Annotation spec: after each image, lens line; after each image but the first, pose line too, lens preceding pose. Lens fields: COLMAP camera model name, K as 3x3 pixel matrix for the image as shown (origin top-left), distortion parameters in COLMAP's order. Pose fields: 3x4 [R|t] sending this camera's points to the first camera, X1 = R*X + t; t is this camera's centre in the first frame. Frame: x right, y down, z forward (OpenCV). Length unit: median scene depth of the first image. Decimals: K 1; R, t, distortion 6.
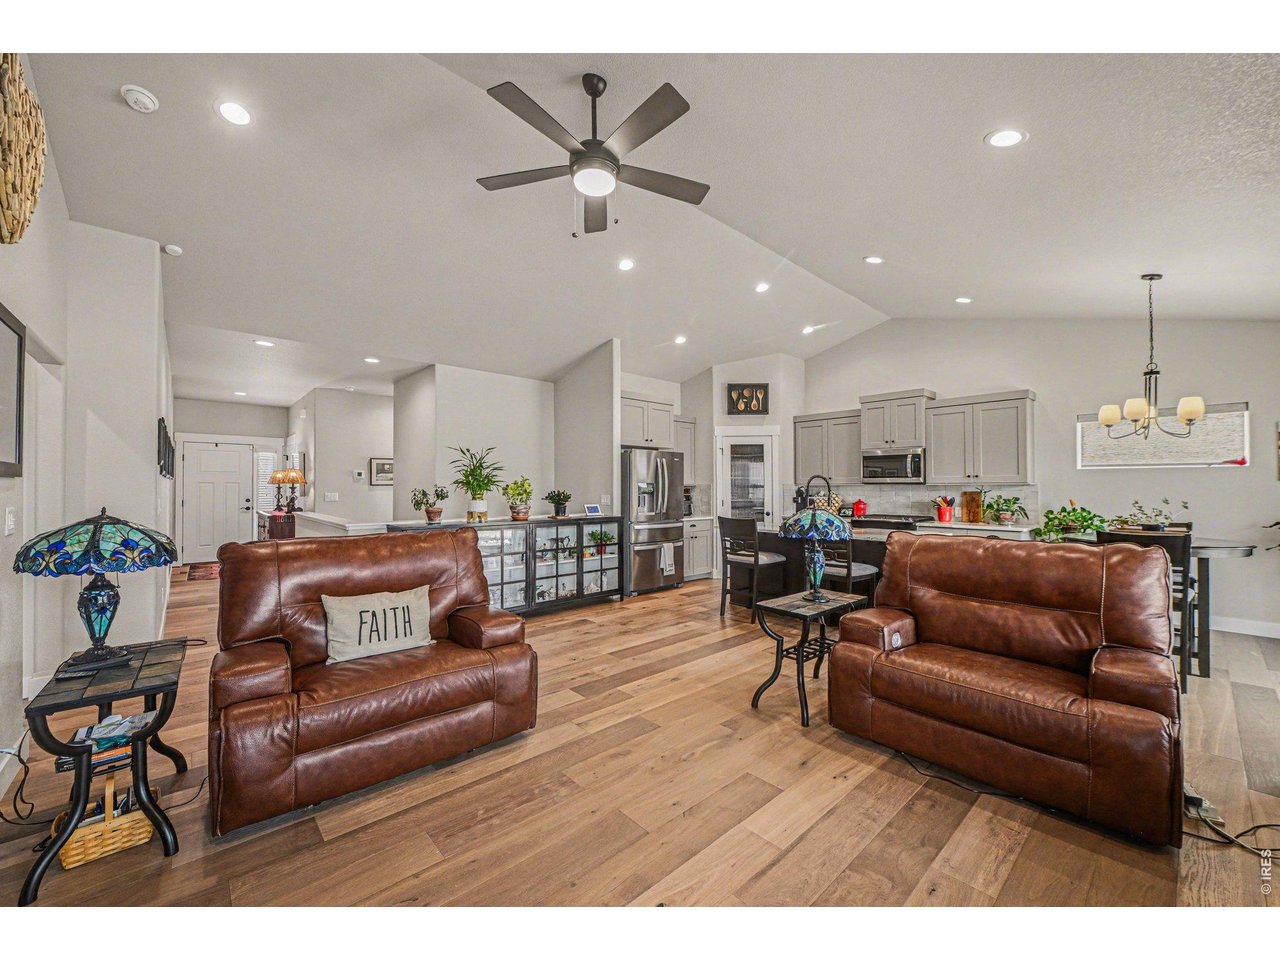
lens RADIAL K [[502.9, 0, 648.2], [0, 502.9, 475.9], [0, 0, 1]] dist [-0.001540, -0.000722]
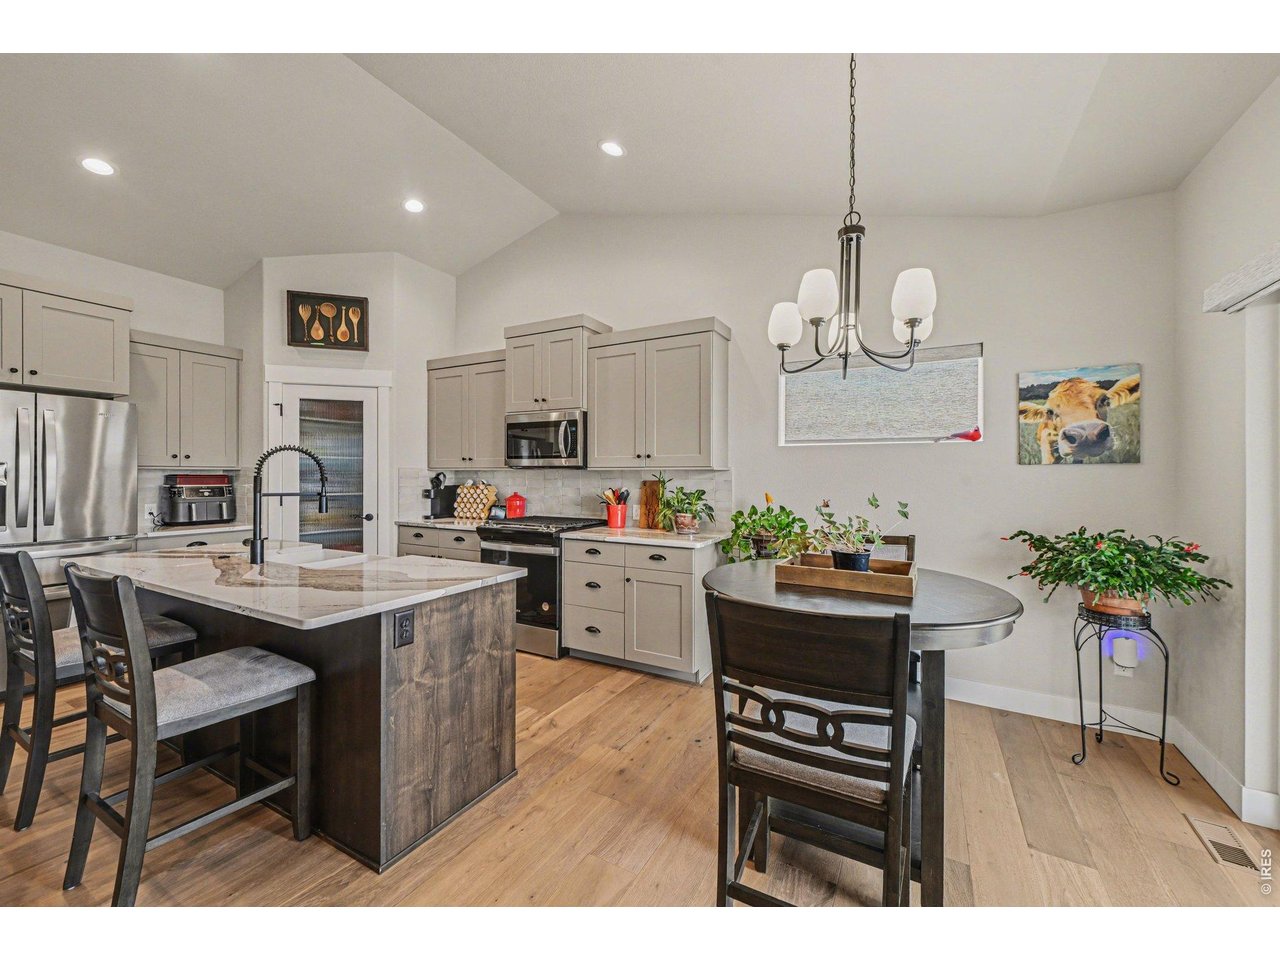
lens RADIAL K [[502.9, 0, 648.2], [0, 502.9, 475.9], [0, 0, 1]] dist [-0.001540, -0.000722]
pose [[0.944314, 0.002282, 0.329038, 0.417634], [-0.010213, 0.999697, 0.022379, 0.010369], [-0.328887, -0.024494, 0.944052, 0.384164]]
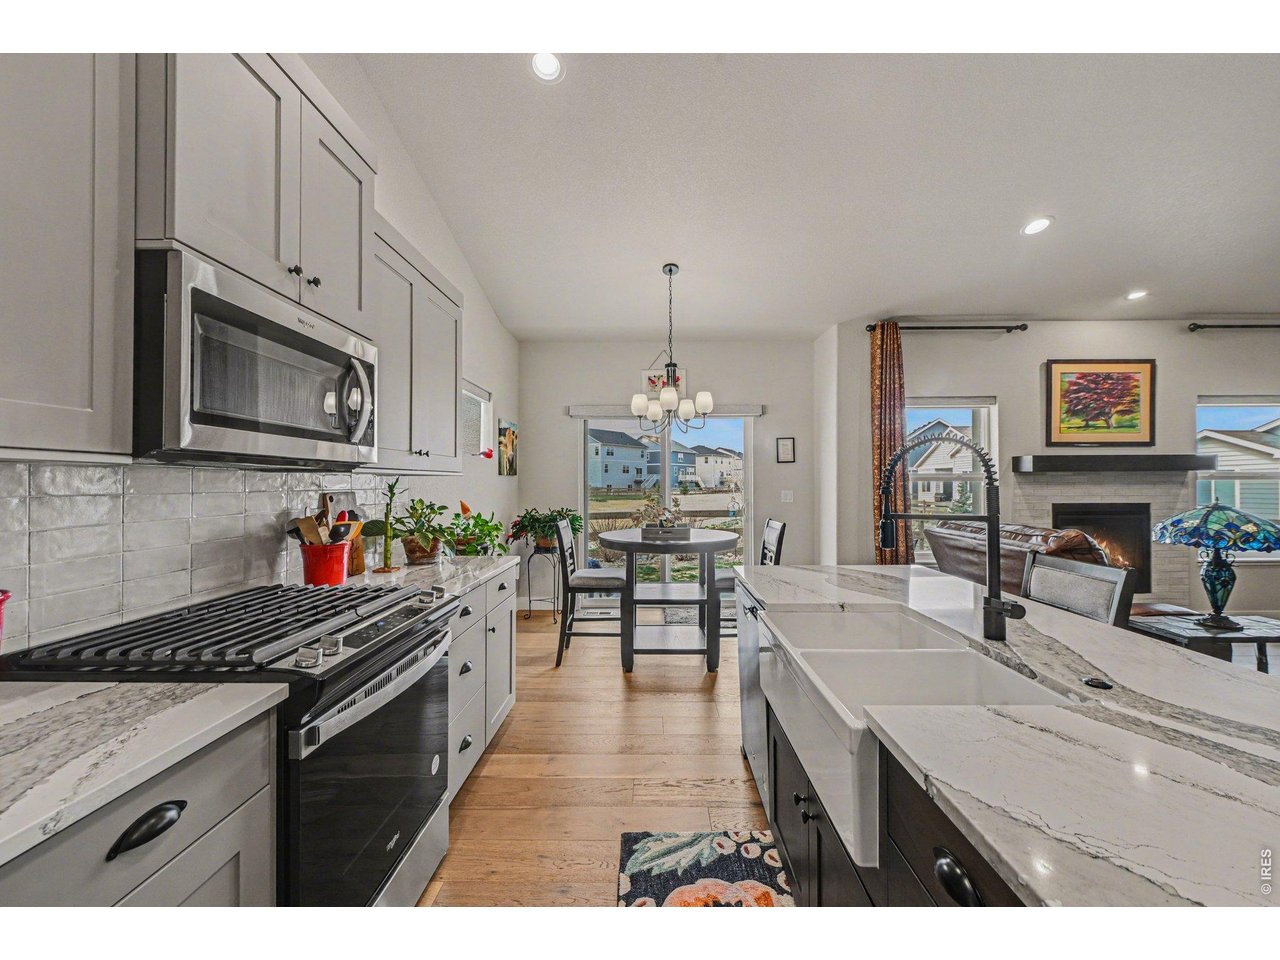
lens RADIAL K [[514.6, 0, 650.6], [0, 514.6, 479.6], [0, 0, 1]] dist [-0.000476, -0.000252]
pose [[-0.736899, 0.005237, 0.675983, 0.223671], [-0.013932, 0.999640, -0.022932, 0.026525], [-0.675859, -0.026317, -0.736561, 1.097652]]
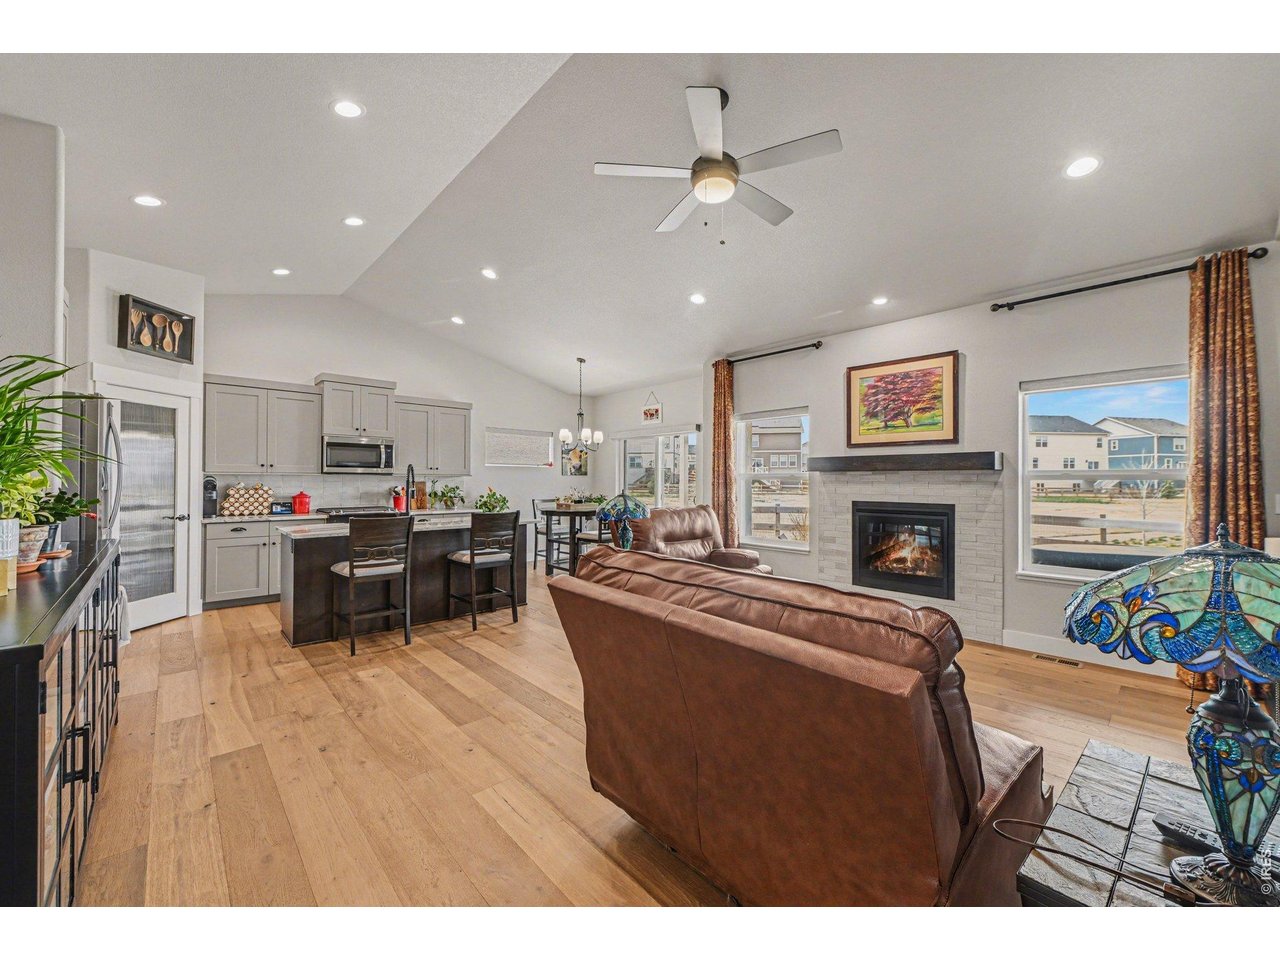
lens RADIAL K [[511.1, 0, 642.7], [0, 511.1, 478.7], [0, 0, 1]] dist [0.000364, -0.000250]
pose [[-0.004122, 0.000248, 0.999991, -0.491027], [-0.026985, 0.999636, -0.000359, 0.010557], [-0.999627, -0.026986, -0.004114, 0.490835]]
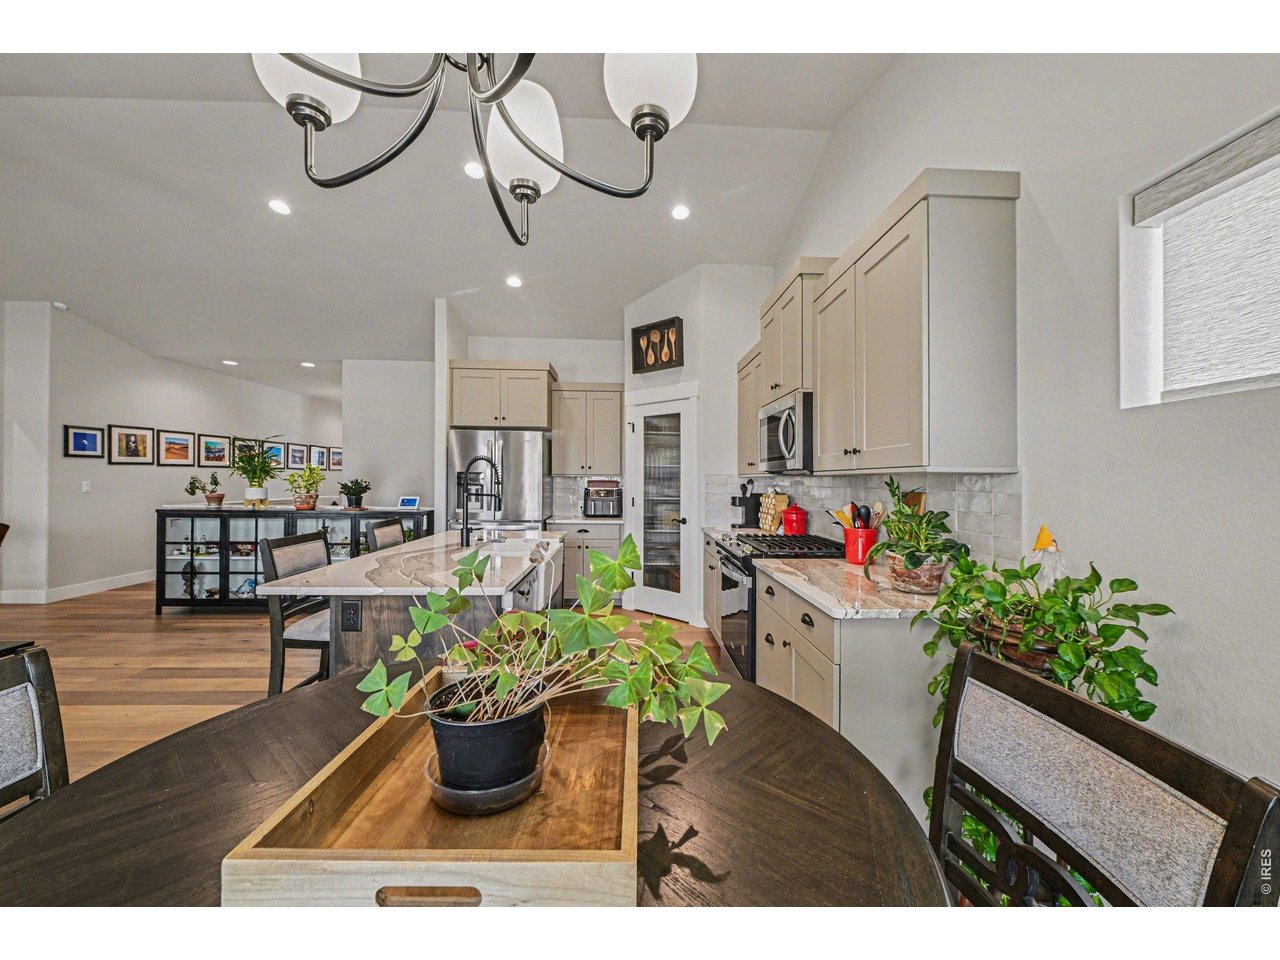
lens RADIAL K [[502.9, 0, 648.2], [0, 502.9, 475.9], [0, 0, 1]] dist [-0.001540, -0.000722]
pose [[0.771850, 0.001492, -0.635803, 0.717488], [0.004914, 0.999953, 0.008312, 0.014374], [0.635785, -0.009539, 0.771807, 0.565357]]
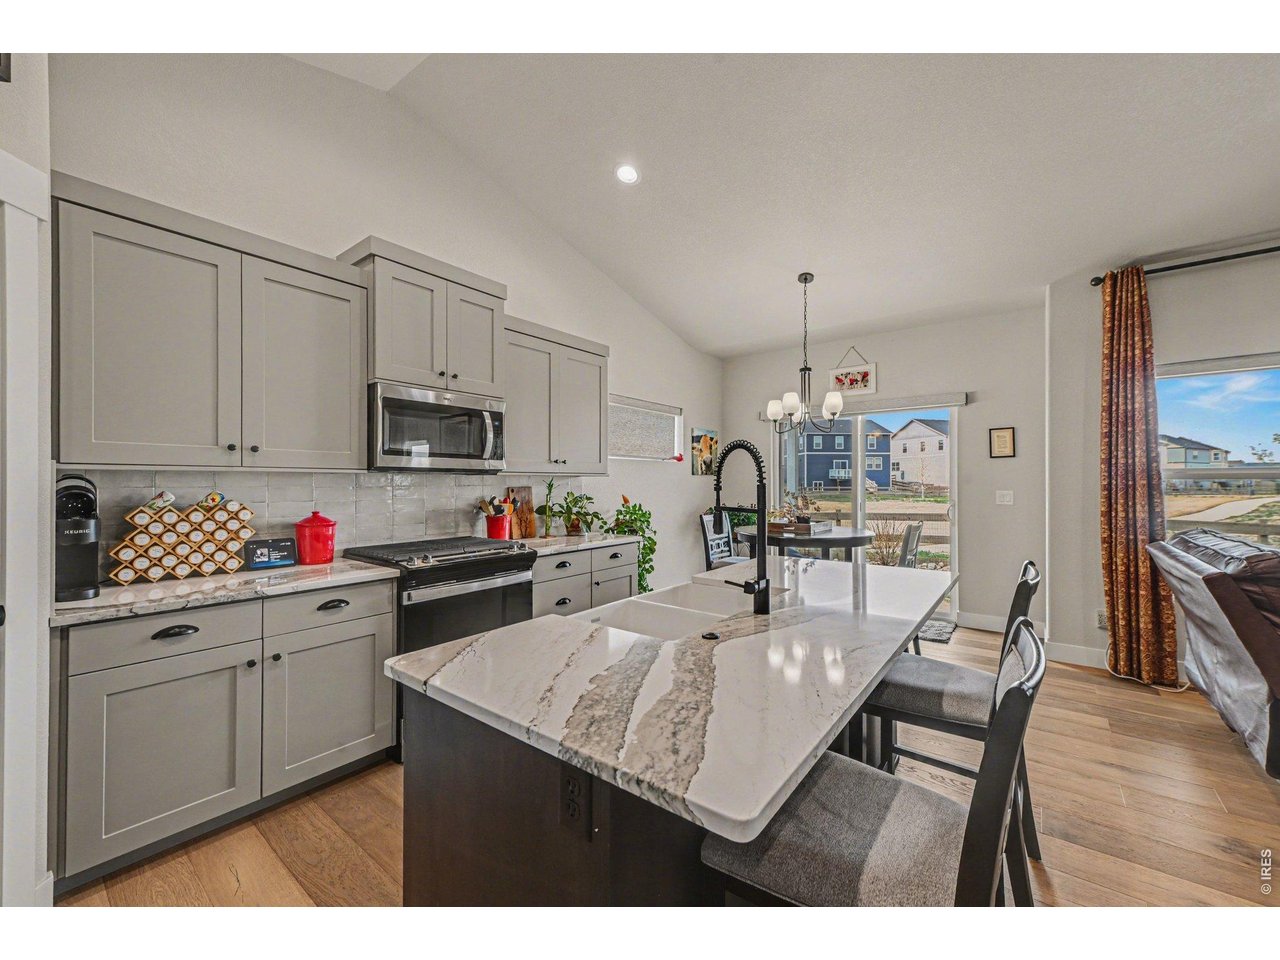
lens RADIAL K [[511.1, 0, 642.7], [0, 511.1, 478.7], [0, 0, 1]] dist [0.000364, -0.000250]
pose [[-0.172267, 0.005904, 0.985033, 0.020371], [-0.021263, 0.999727, -0.009710, 0.023428], [-0.984821, -0.022617, -0.172095, 0.939510]]
